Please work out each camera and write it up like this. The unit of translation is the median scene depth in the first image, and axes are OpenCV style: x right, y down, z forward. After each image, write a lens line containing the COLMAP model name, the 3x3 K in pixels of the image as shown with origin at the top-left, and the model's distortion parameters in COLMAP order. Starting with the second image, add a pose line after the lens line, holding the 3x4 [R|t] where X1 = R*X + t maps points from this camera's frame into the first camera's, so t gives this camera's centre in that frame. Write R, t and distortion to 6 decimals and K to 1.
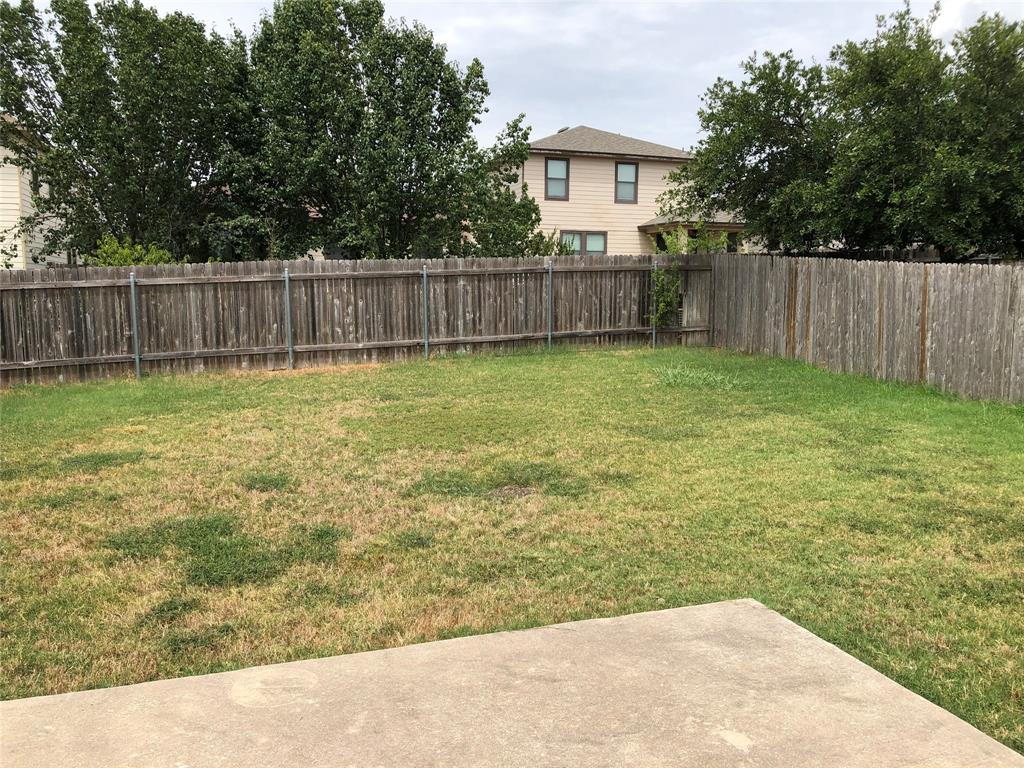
lens RADIAL K [[841.1, 0, 512.0], [0, 841.1, 384.6], [0, 0, 1]] dist [0.042059, -0.037605]
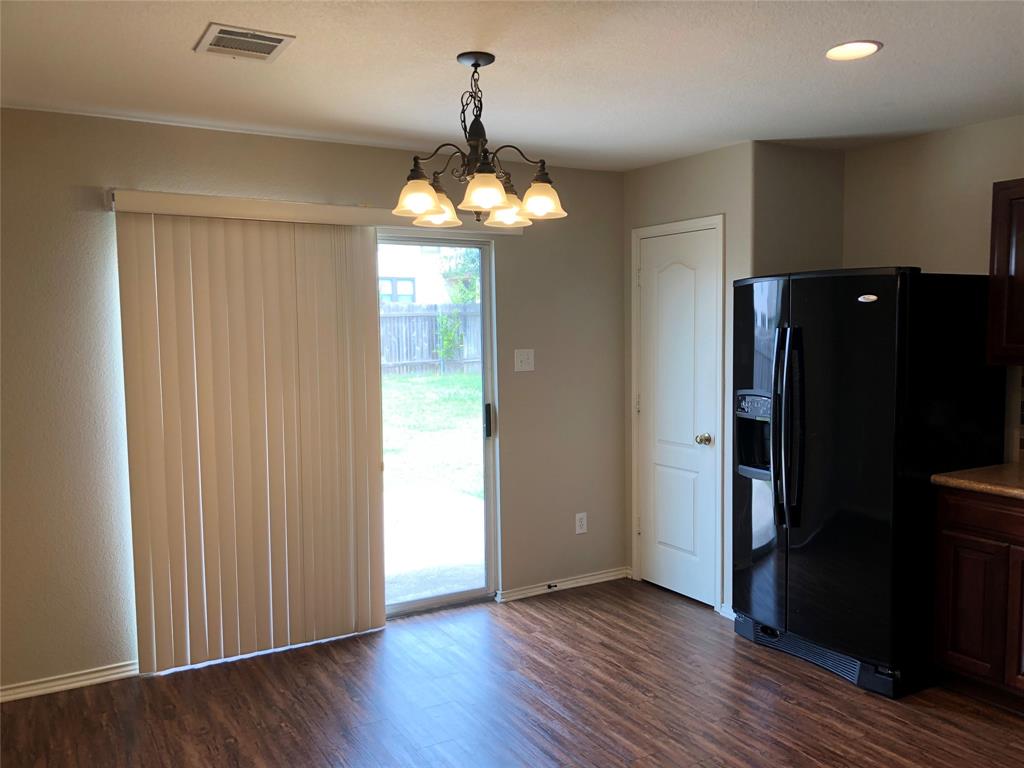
lens RADIAL K [[841.1, 0, 515.8], [0, 841.1, 387.7], [0, 0, 1]] dist [0.042059, -0.037605]
pose [[0.977451, -0.024040, 0.209790, 0.007404], [0.031893, 0.998908, -0.034129, 0.023594], [-0.208740, 0.040050, 0.977151, -0.293688]]
